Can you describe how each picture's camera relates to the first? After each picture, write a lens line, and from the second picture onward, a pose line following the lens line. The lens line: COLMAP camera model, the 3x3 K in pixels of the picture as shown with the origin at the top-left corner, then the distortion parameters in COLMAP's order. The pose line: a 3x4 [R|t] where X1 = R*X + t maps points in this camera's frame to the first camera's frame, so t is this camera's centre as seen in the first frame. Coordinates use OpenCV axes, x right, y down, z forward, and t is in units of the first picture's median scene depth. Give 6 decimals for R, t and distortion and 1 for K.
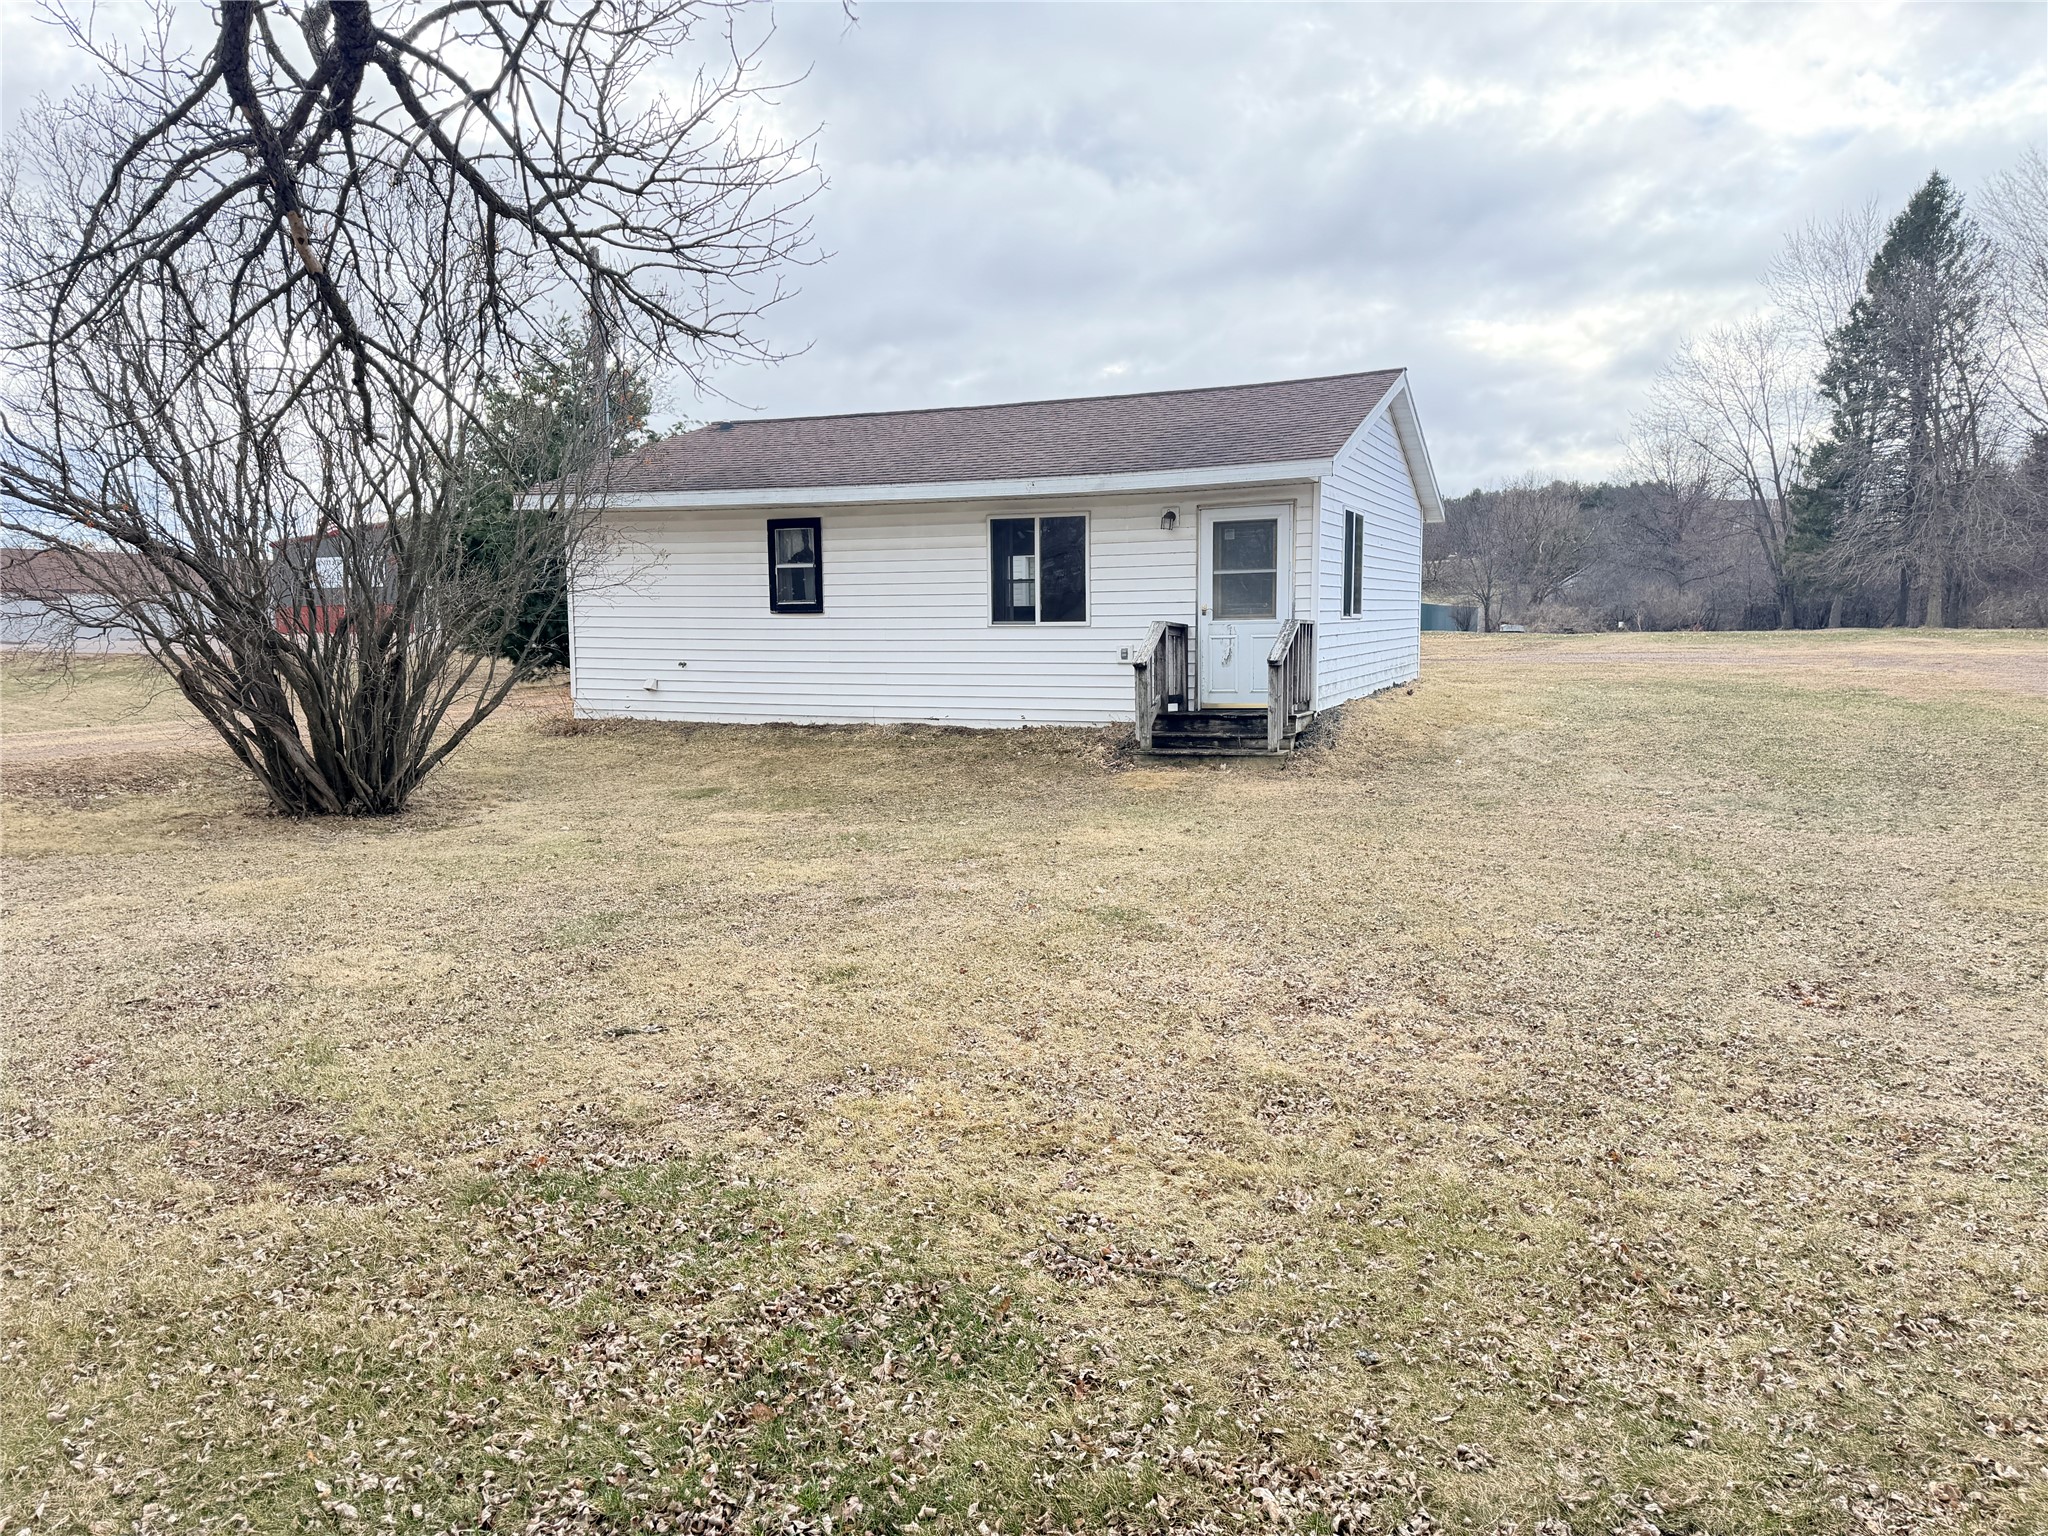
lens RADIAL K [[1444.8, 0, 1024.0], [0, 1444.8, 768.0], [0, 0, 1]] dist [0.123983, -0.124456]
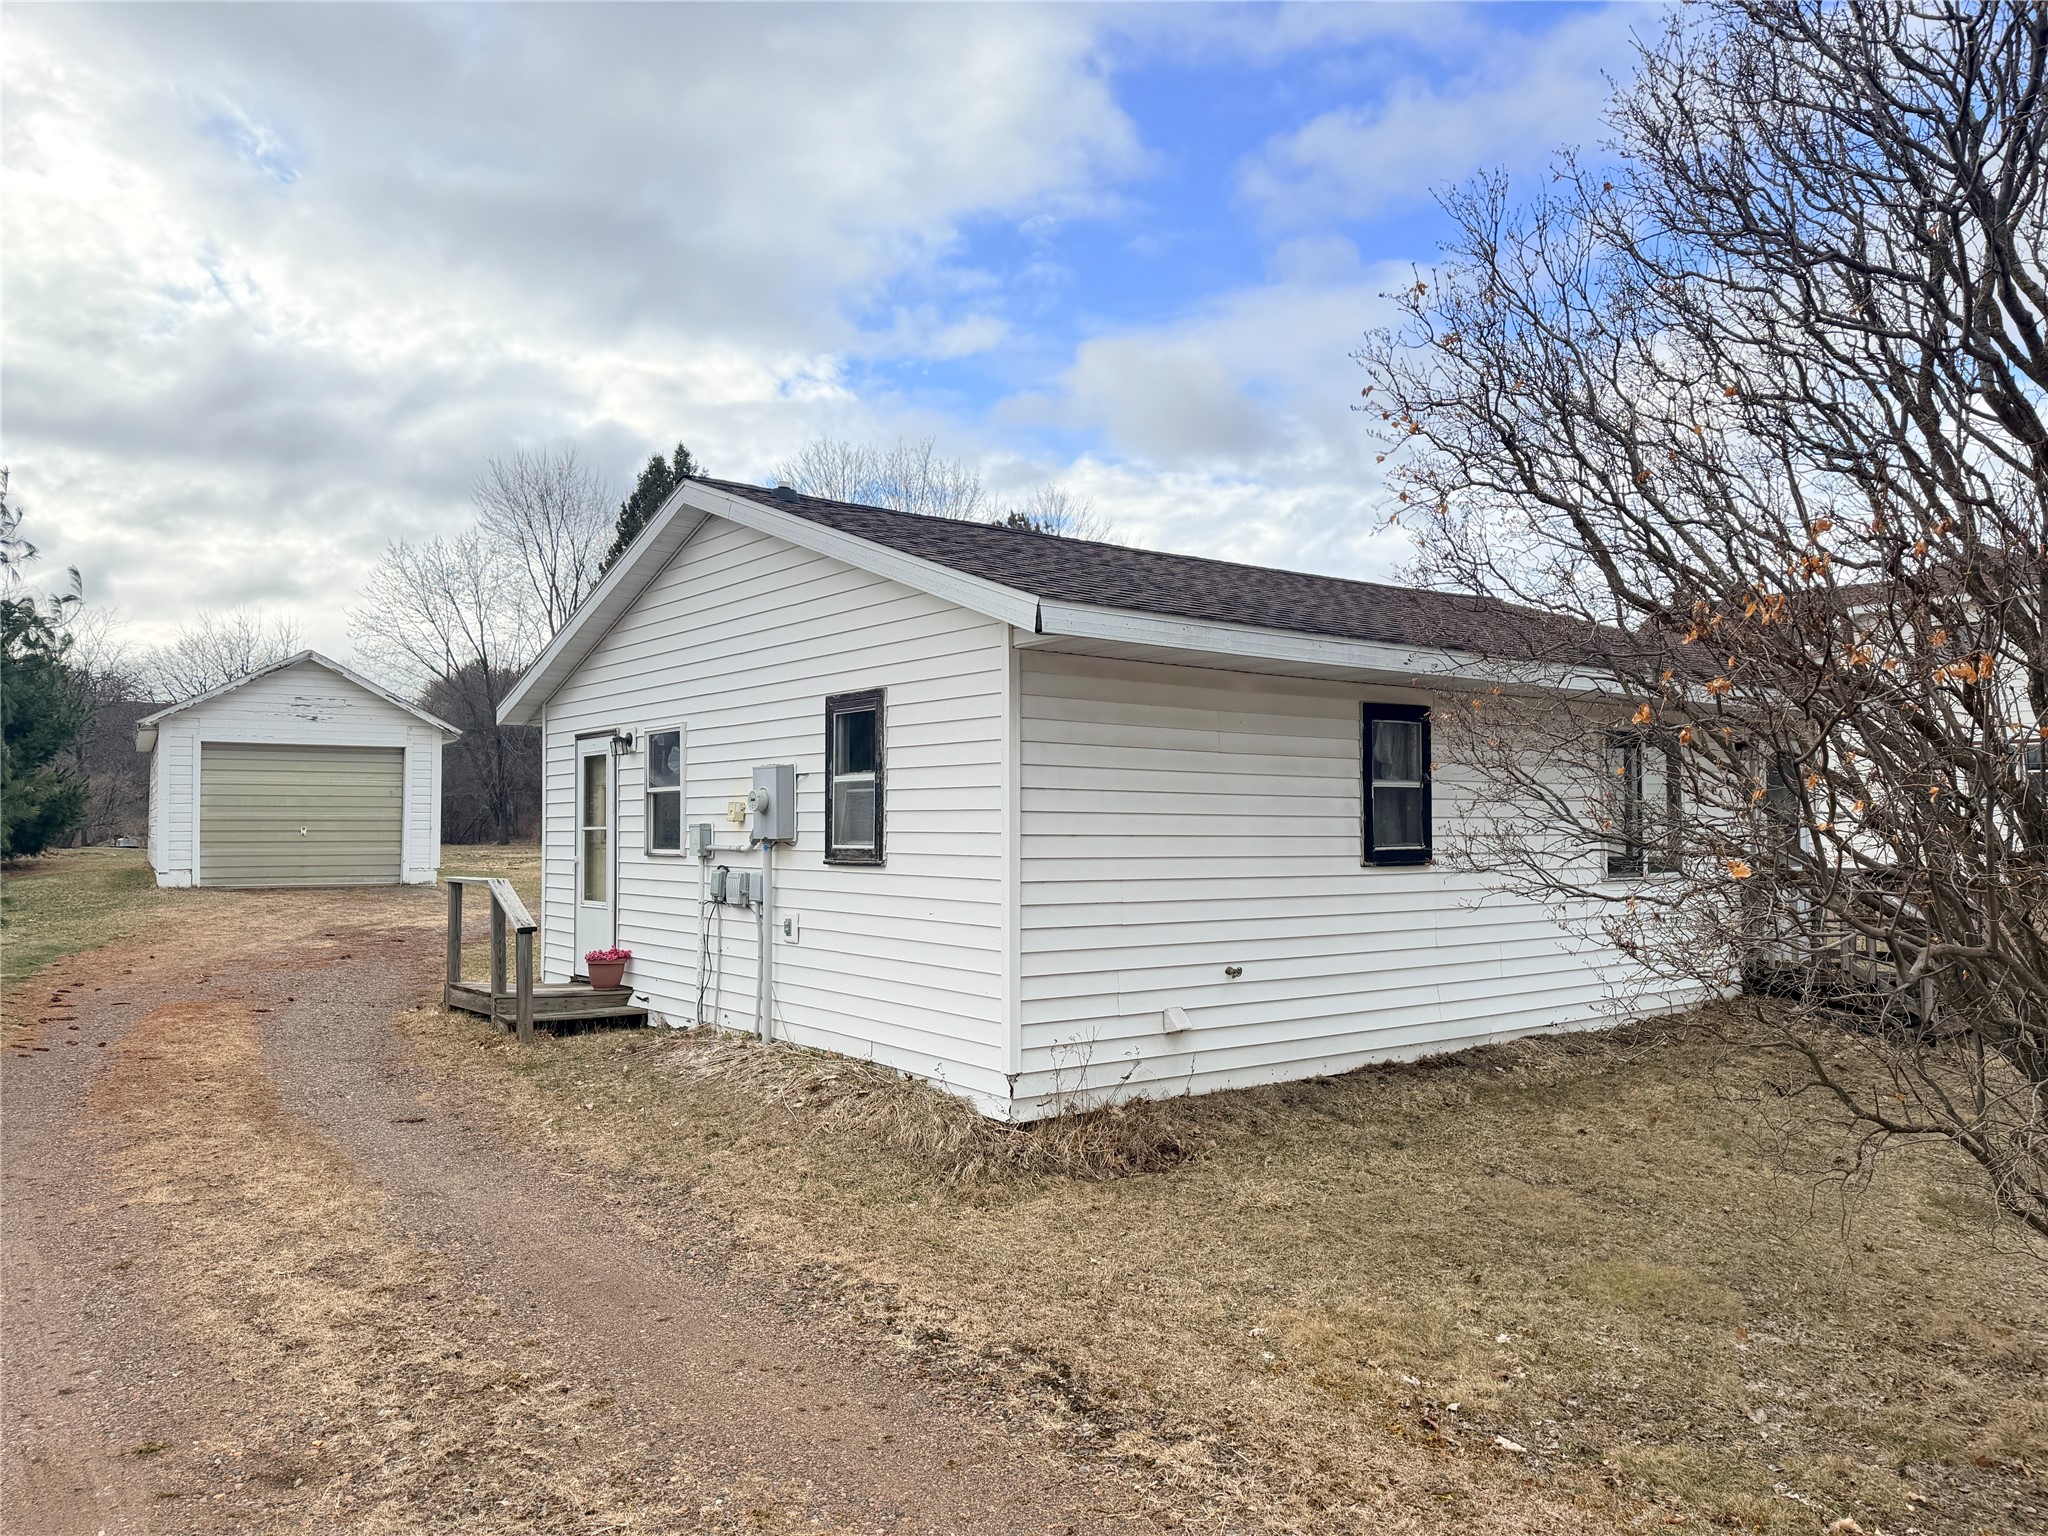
lens RADIAL K [[1444.8, 0, 1024.0], [0, 1444.8, 768.0], [0, 0, 1]] dist [0.123983, -0.124456]
pose [[0.476014, 0.045986, 0.878235, -0.789386], [0.096456, 0.989877, -0.104112, -0.106516], [-0.874132, 0.134270, 0.466760, 0.918368]]
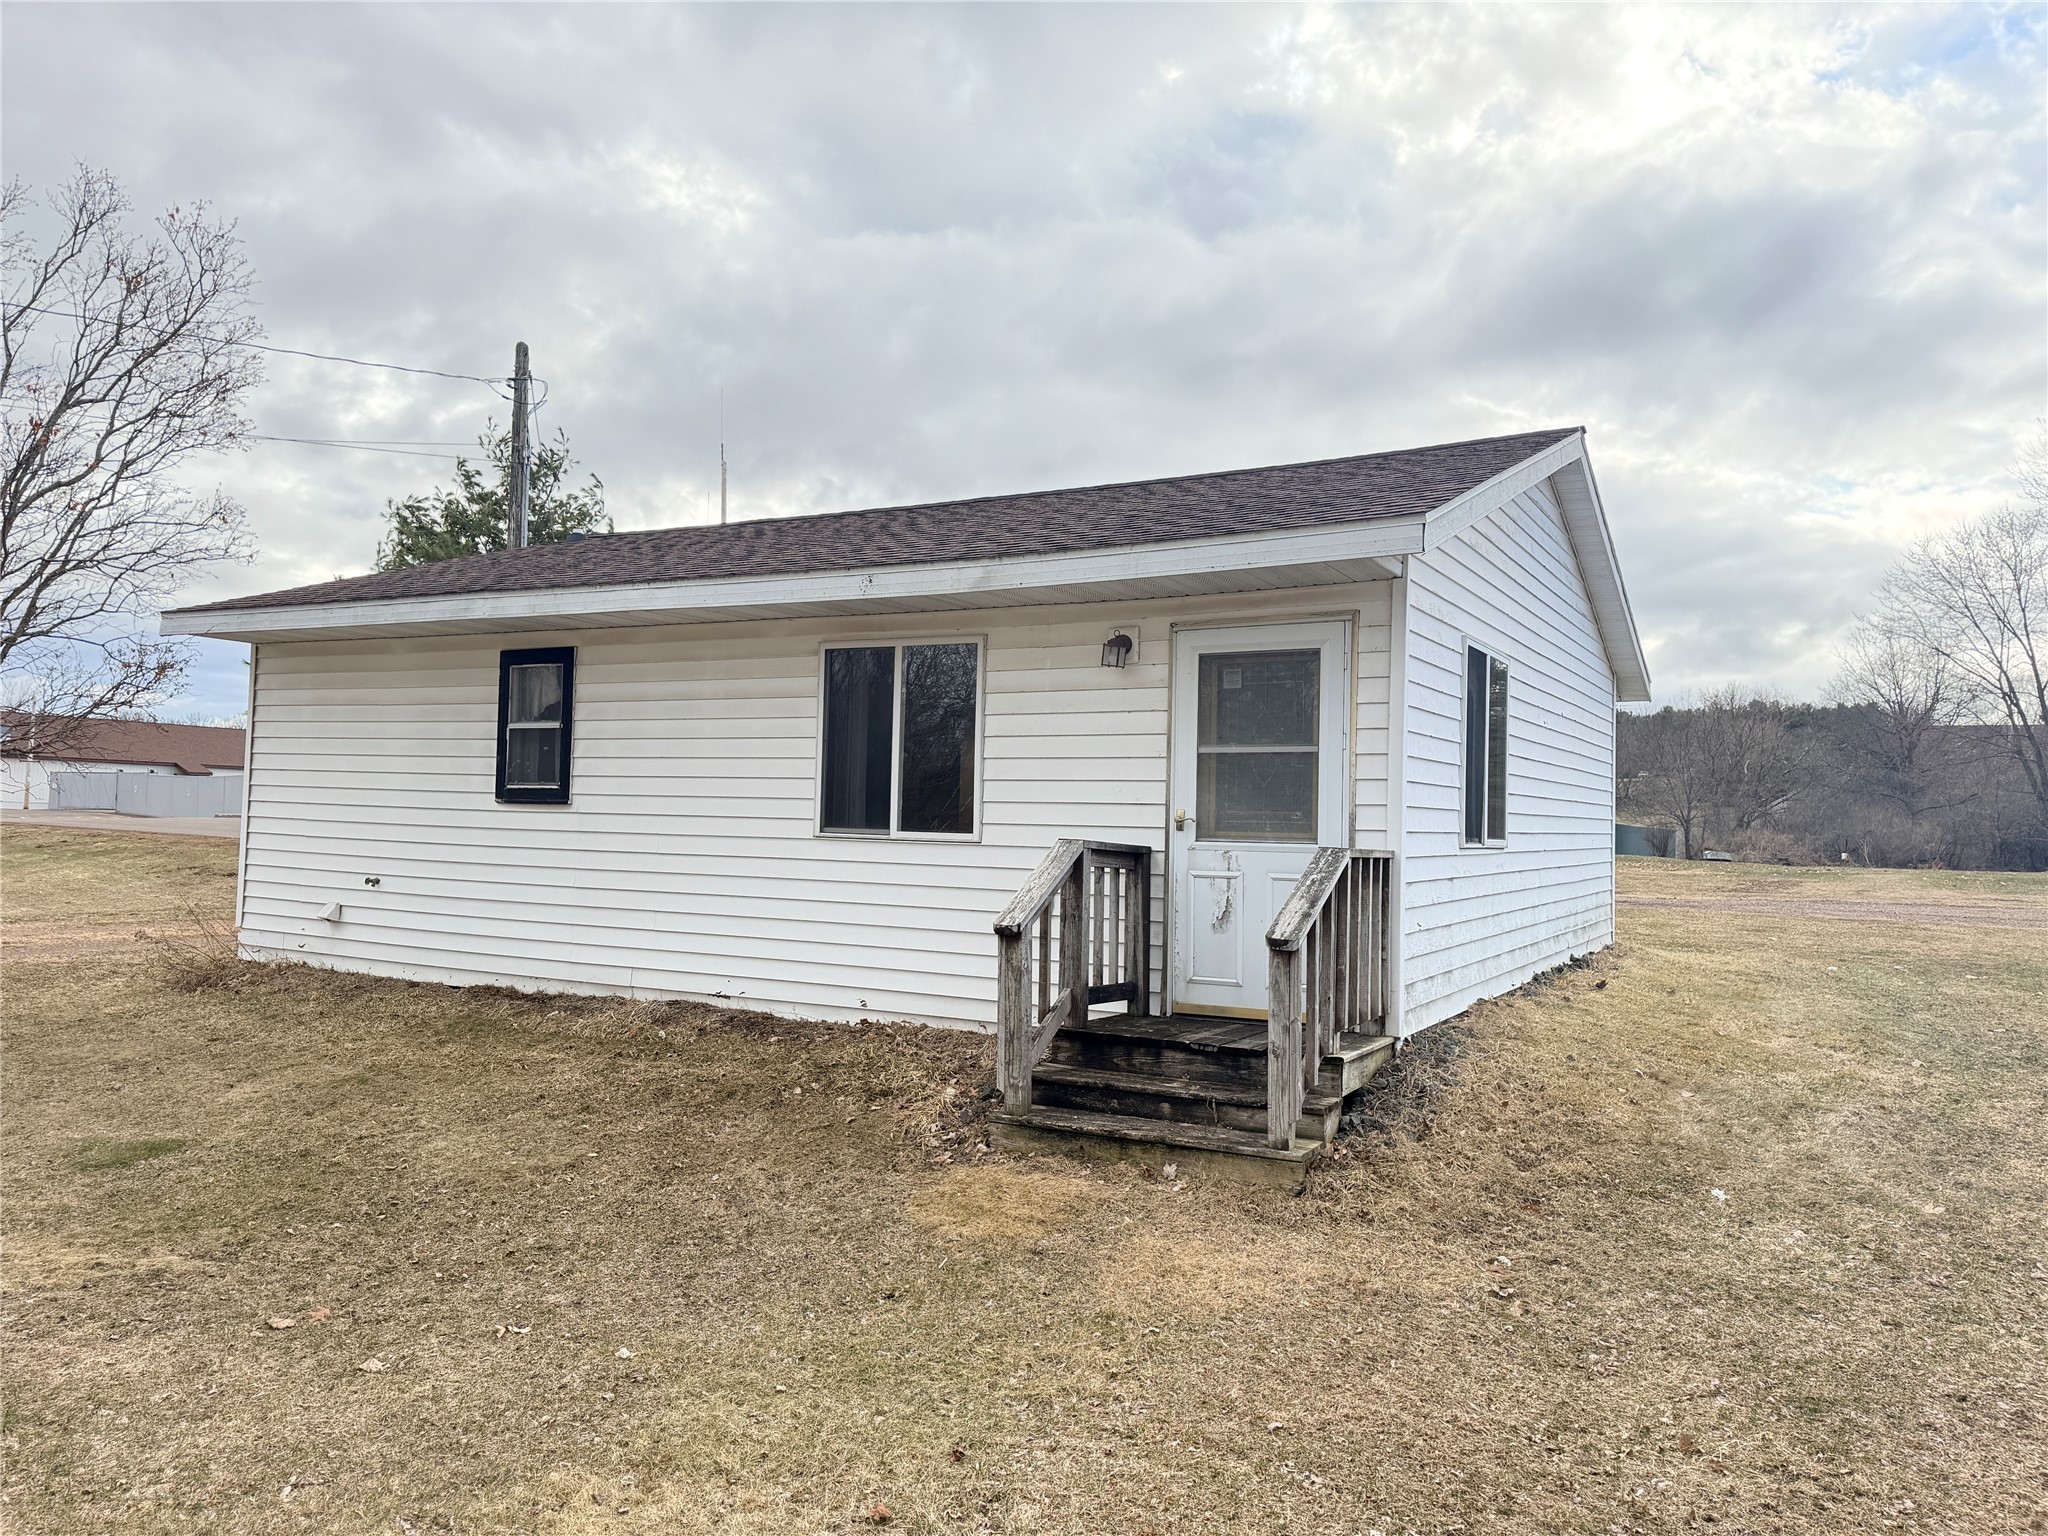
lens RADIAL K [[1423.3, 0, 1031.3], [0, 1423.3, 768.7], [0, 0, 1]] dist [0.139662, -0.200724]
pose [[0.992874, 0.030287, -0.115259, 0.123848], [-0.045897, 0.989743, -0.135284, -0.053743], [0.109979, 0.139610, 0.984080, 0.469502]]
